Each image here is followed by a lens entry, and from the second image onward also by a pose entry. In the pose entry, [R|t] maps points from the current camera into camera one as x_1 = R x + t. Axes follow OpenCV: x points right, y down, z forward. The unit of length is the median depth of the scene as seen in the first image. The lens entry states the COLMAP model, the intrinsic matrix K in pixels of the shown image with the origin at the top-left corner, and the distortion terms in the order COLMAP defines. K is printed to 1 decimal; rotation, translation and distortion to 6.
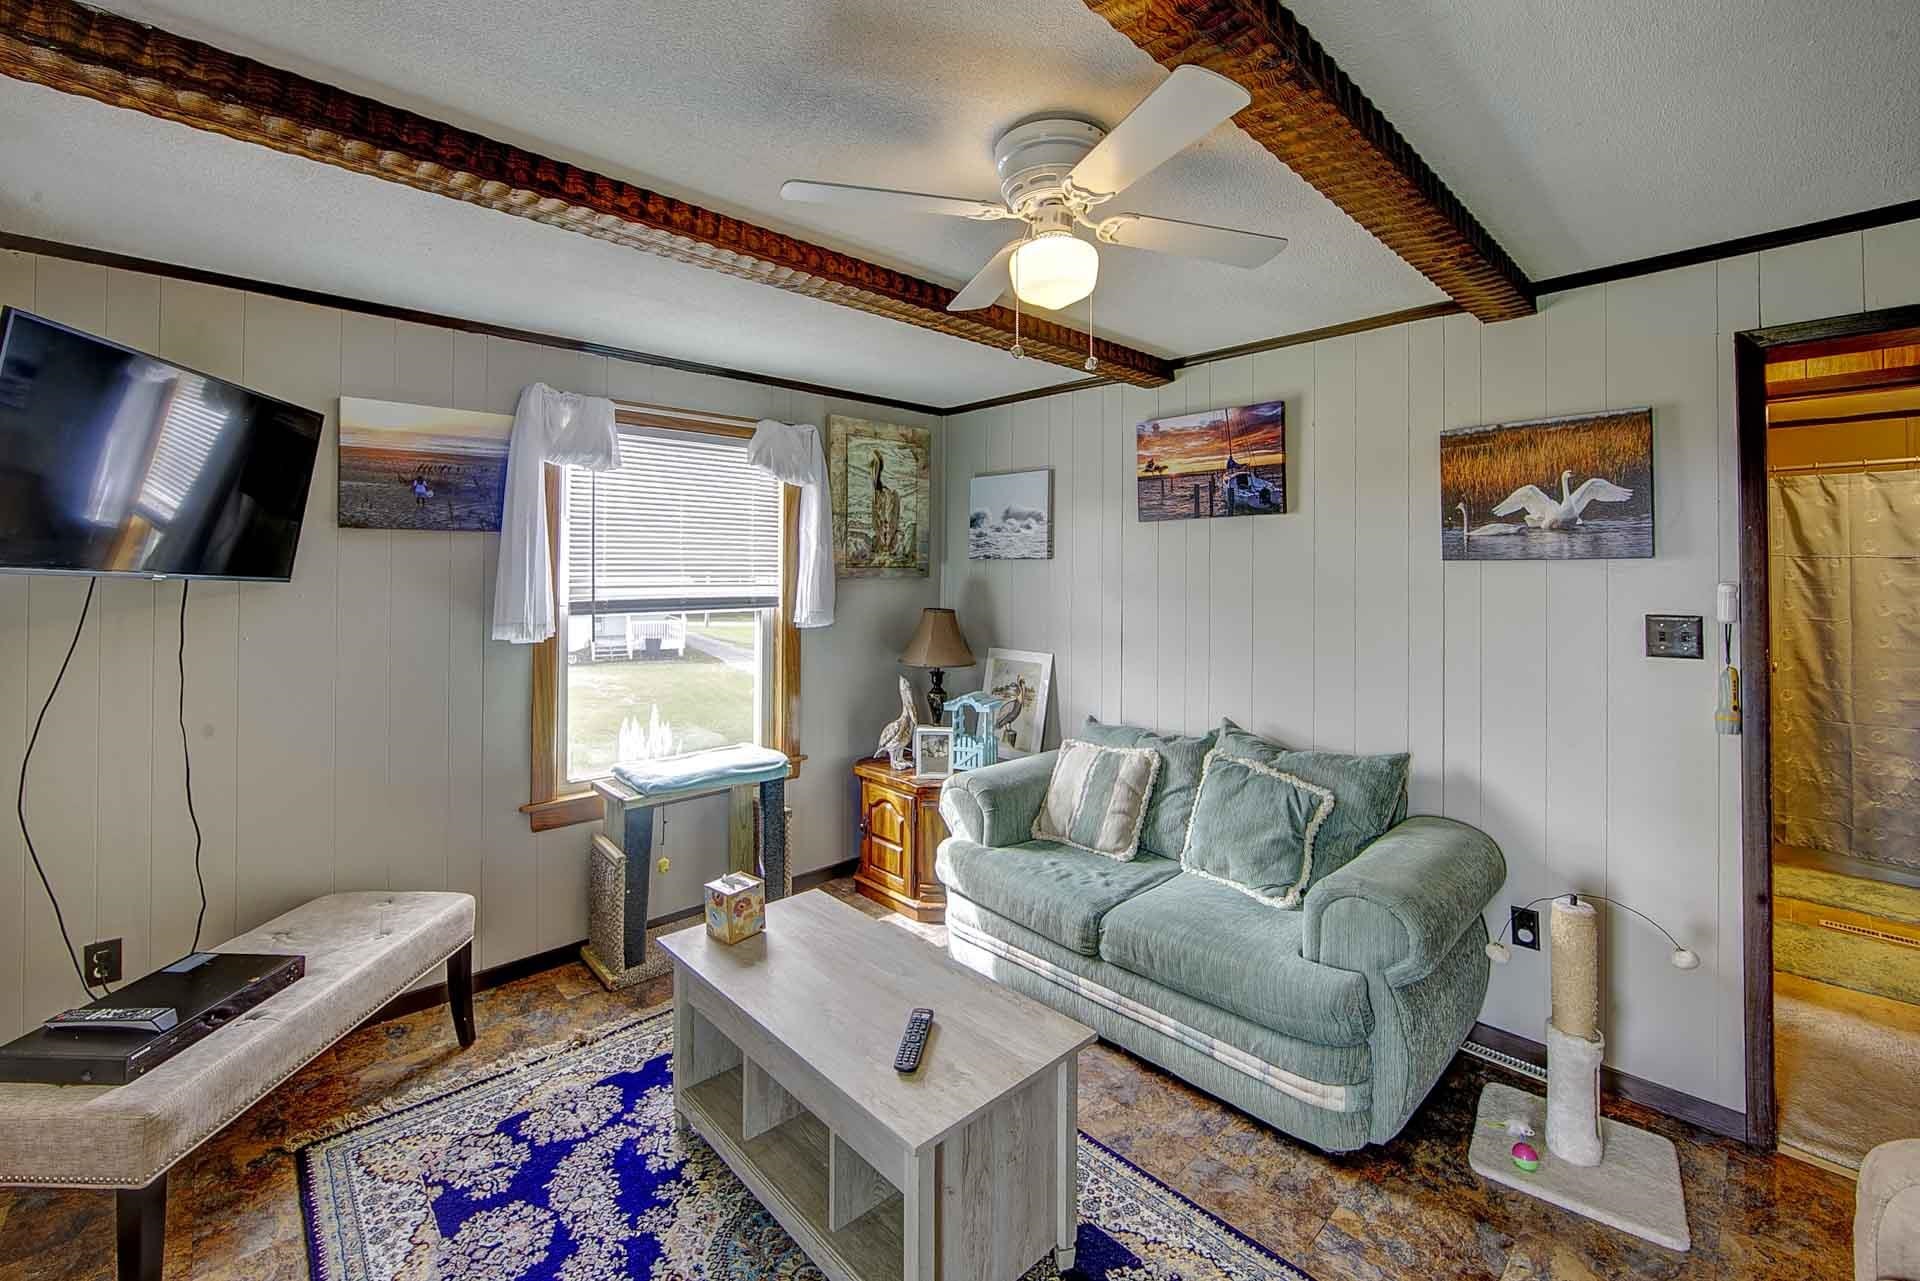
lens RADIAL K [[782.3, 0, 960.4], [0, 782.3, 553.6], [0, 0, 1]] dist [-0.013189, 0.002586]
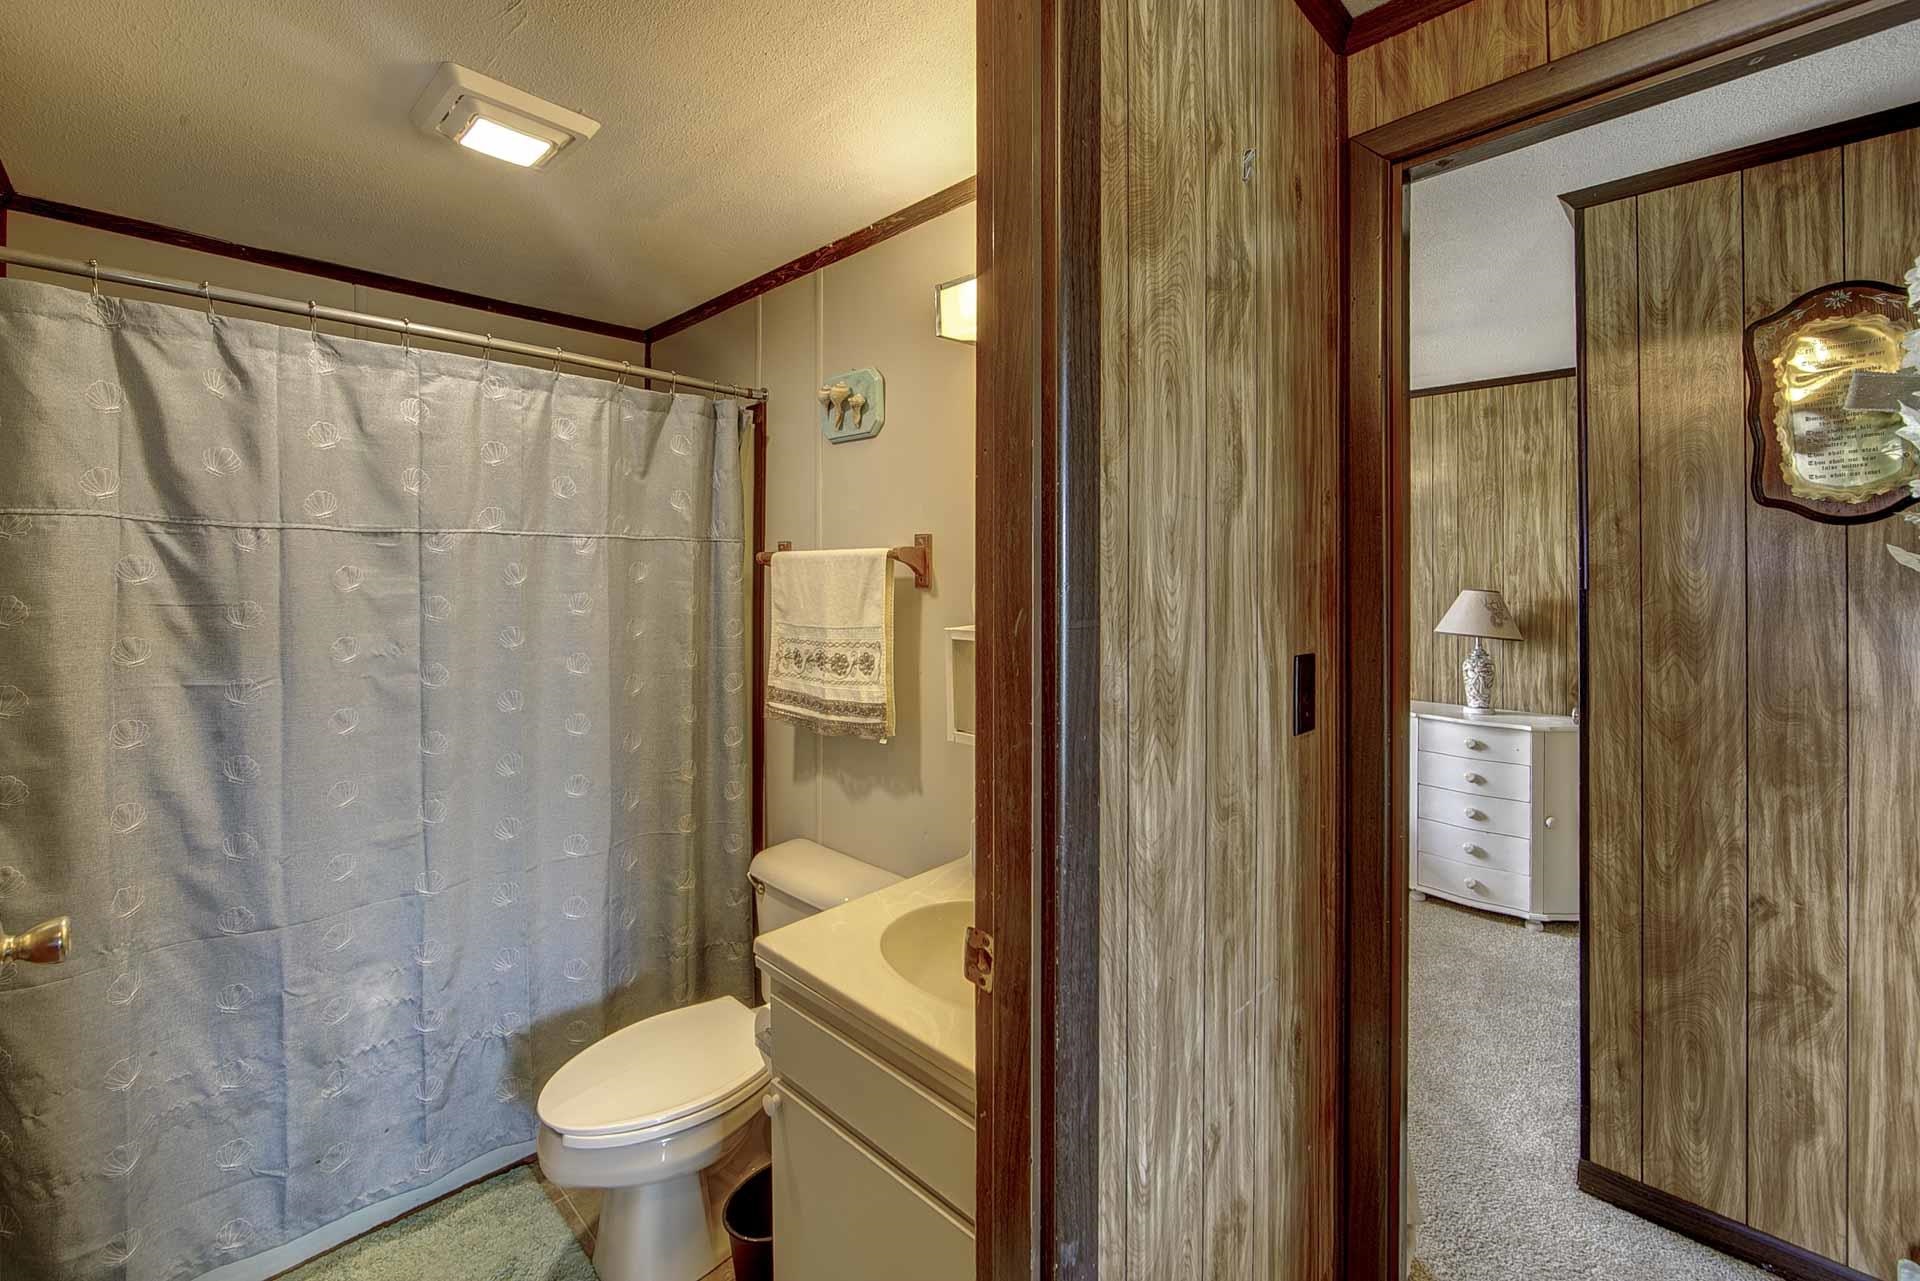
lens RADIAL K [[782.3, 0, 960.3], [0, 782.3, 587.9], [0, 0, 1]] dist [-0.013189, 0.002586]
pose [[-0.043868, -0.016814, 0.998896, 0.712442], [-0.020913, 0.999655, 0.015908, 0.022489], [-0.998818, -0.020192, -0.044205, 0.646370]]
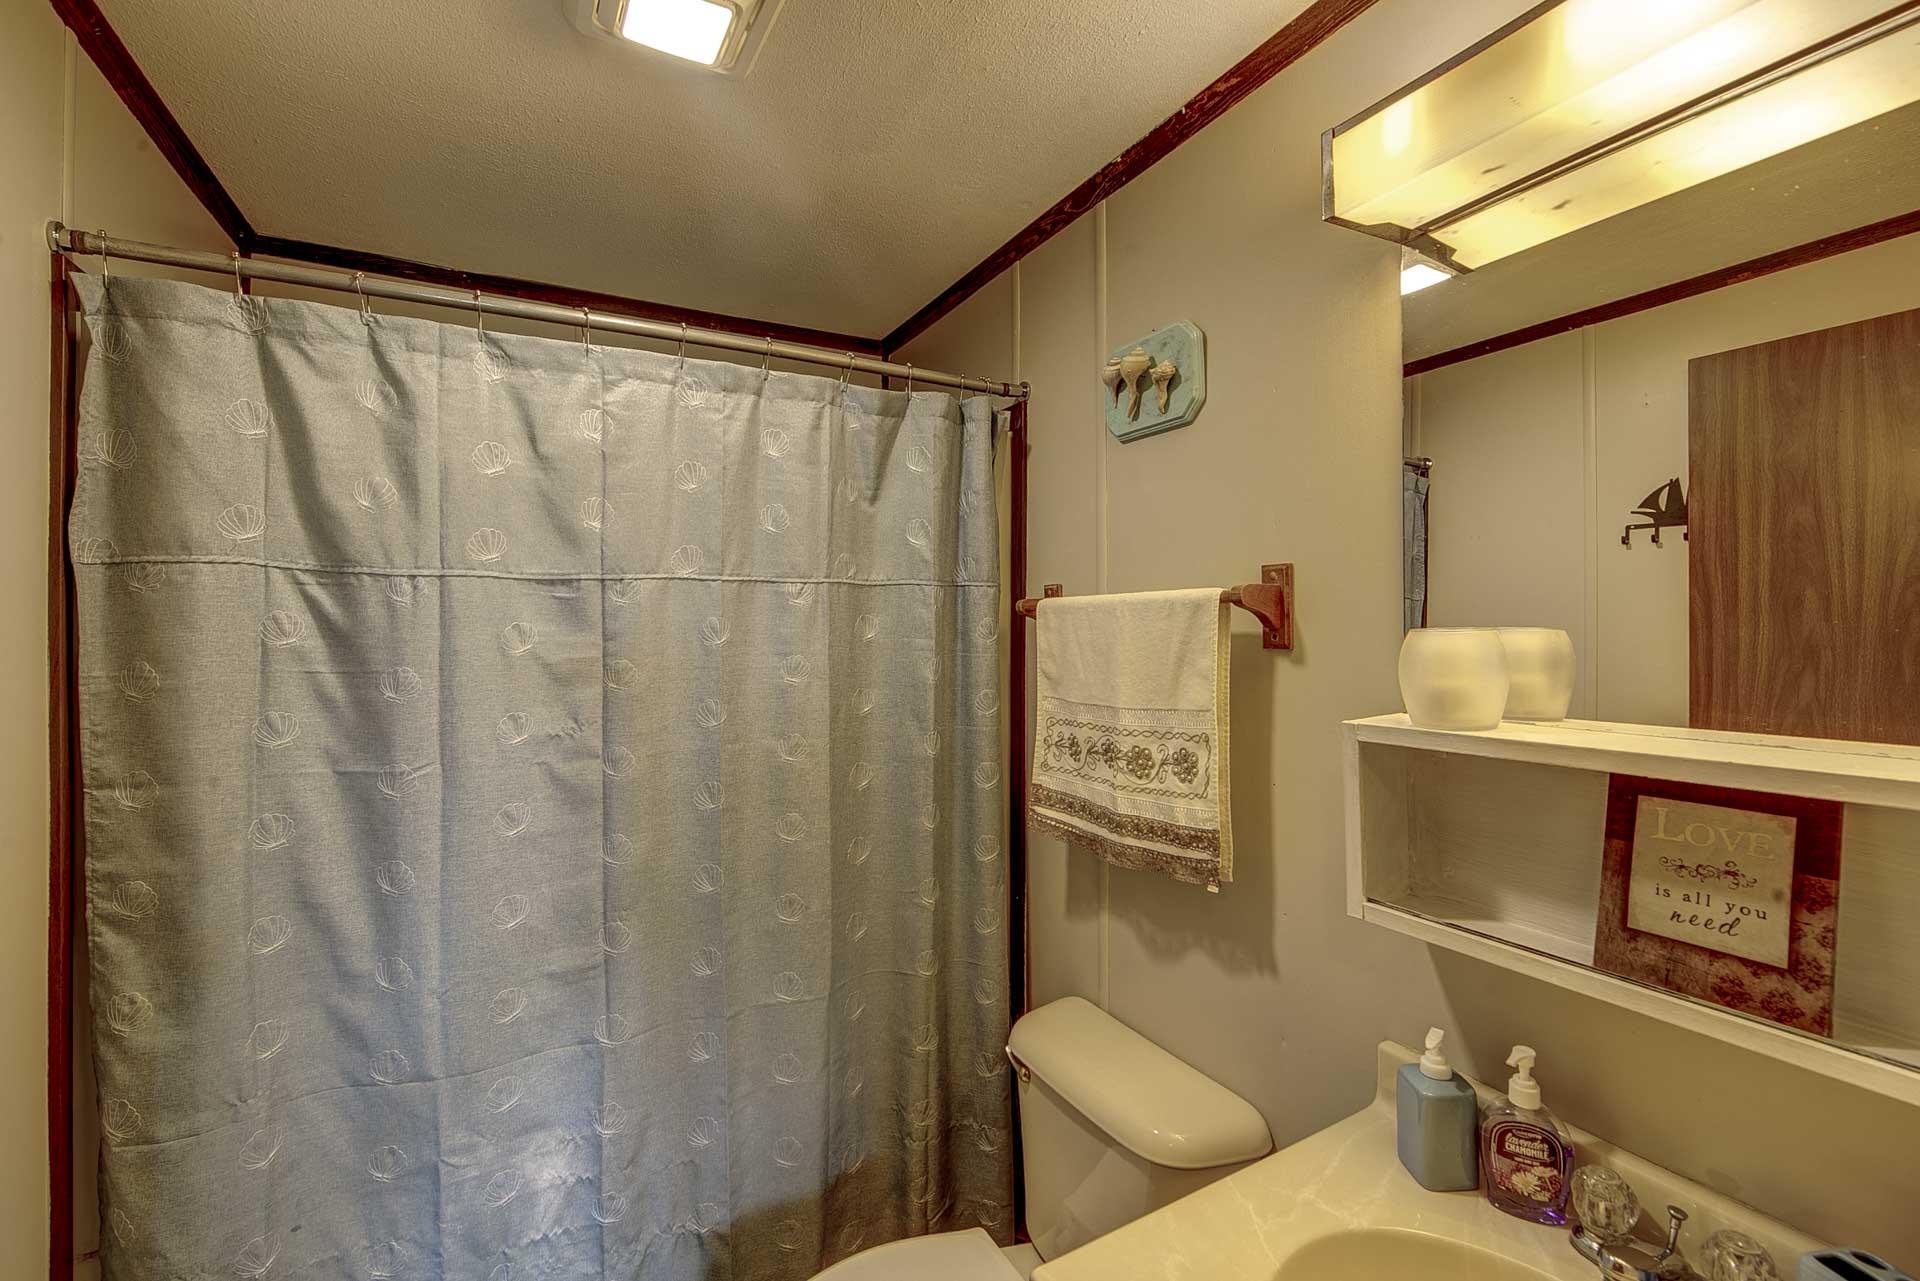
lens RADIAL K [[782.3, 0, 956.6], [0, 782.3, 635.3], [0, 0, 1]] dist [-0.013189, 0.002586]
pose [[0.265121, -0.008312, 0.964179, 0.881100], [-0.013224, 0.999837, 0.012256, 0.023137], [-0.964125, -0.015999, 0.264968, 0.691144]]
